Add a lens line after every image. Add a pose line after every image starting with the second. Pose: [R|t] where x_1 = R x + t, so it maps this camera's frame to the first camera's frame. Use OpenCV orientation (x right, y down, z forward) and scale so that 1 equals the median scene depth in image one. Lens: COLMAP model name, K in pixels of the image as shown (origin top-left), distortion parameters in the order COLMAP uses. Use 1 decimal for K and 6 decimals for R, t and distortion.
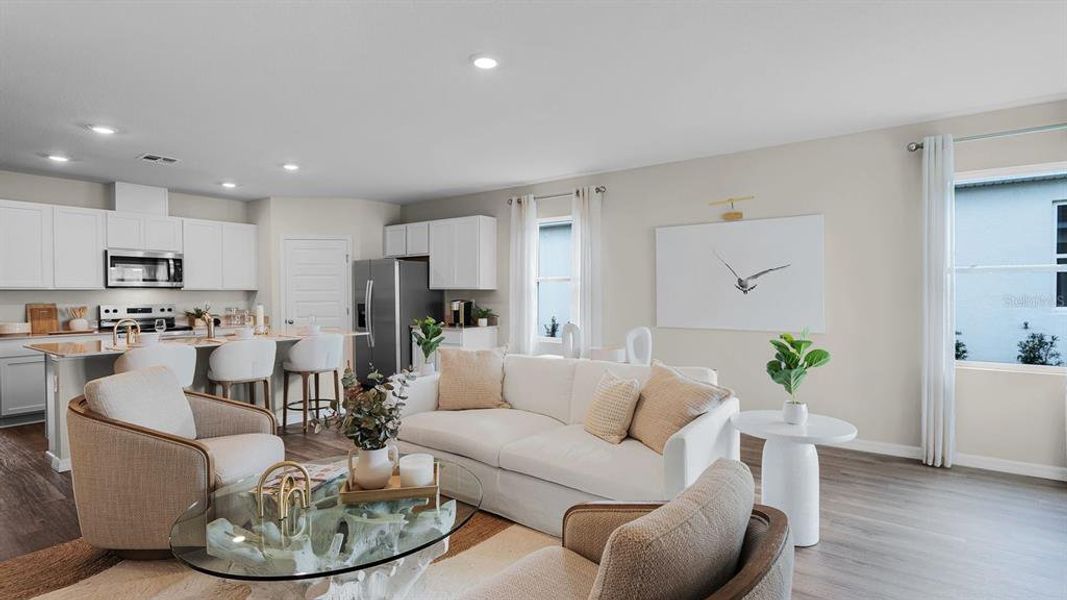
lens RADIAL K [[531.3, 0, 550.9], [0, 531.3, 296.8], [0, 0, 1]] dist [-0.002212, -0.000009]
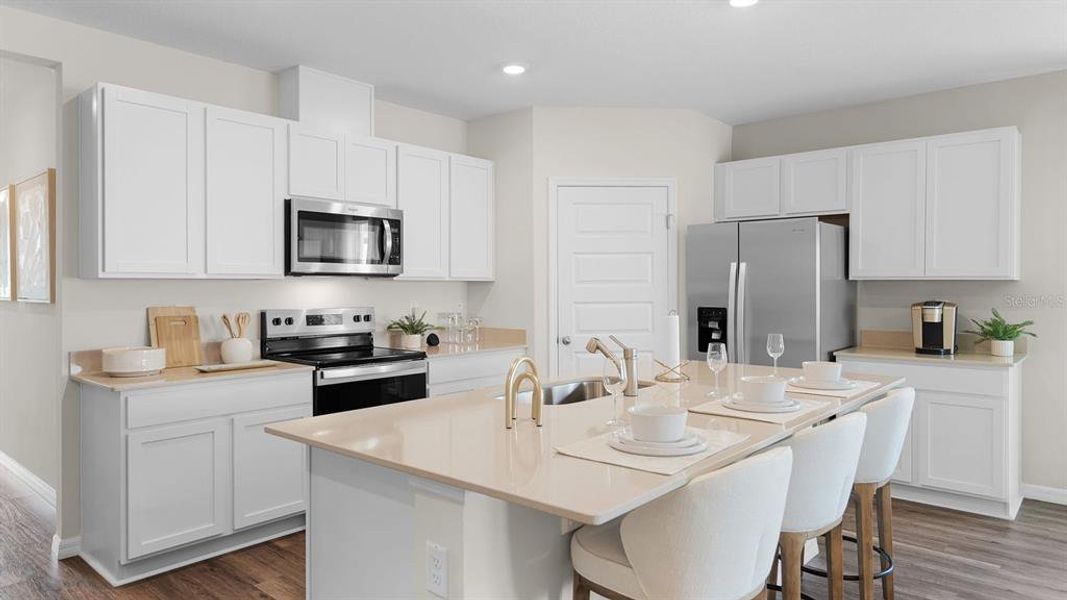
lens RADIAL K [[656.0, 0, 533.3], [0, 656.0, 280.7], [0, 0, 1]] dist [-0.000880, -0.000027]
pose [[0.997752, 0.002934, -0.066956, -0.523957], [-0.003836, 0.999904, -0.013339, -0.004247], [0.066910, 0.013566, 0.997667, 0.372767]]
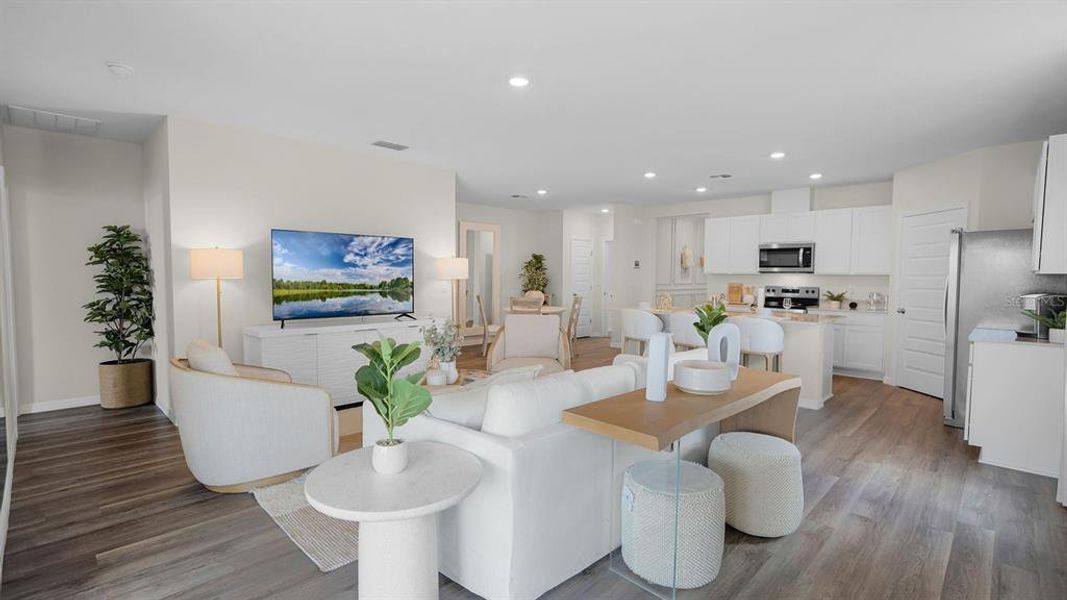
lens RADIAL K [[484.3, 0, 529.3], [0, 484.3, 279.0], [0, 0, 1]] dist [-0.014362, -0.000145]
pose [[-0.134294, 0.010790, -0.990883, 0.415349], [-0.018809, 0.999733, 0.013436, -0.005892], [0.990763, 0.020442, -0.134055, 0.540313]]
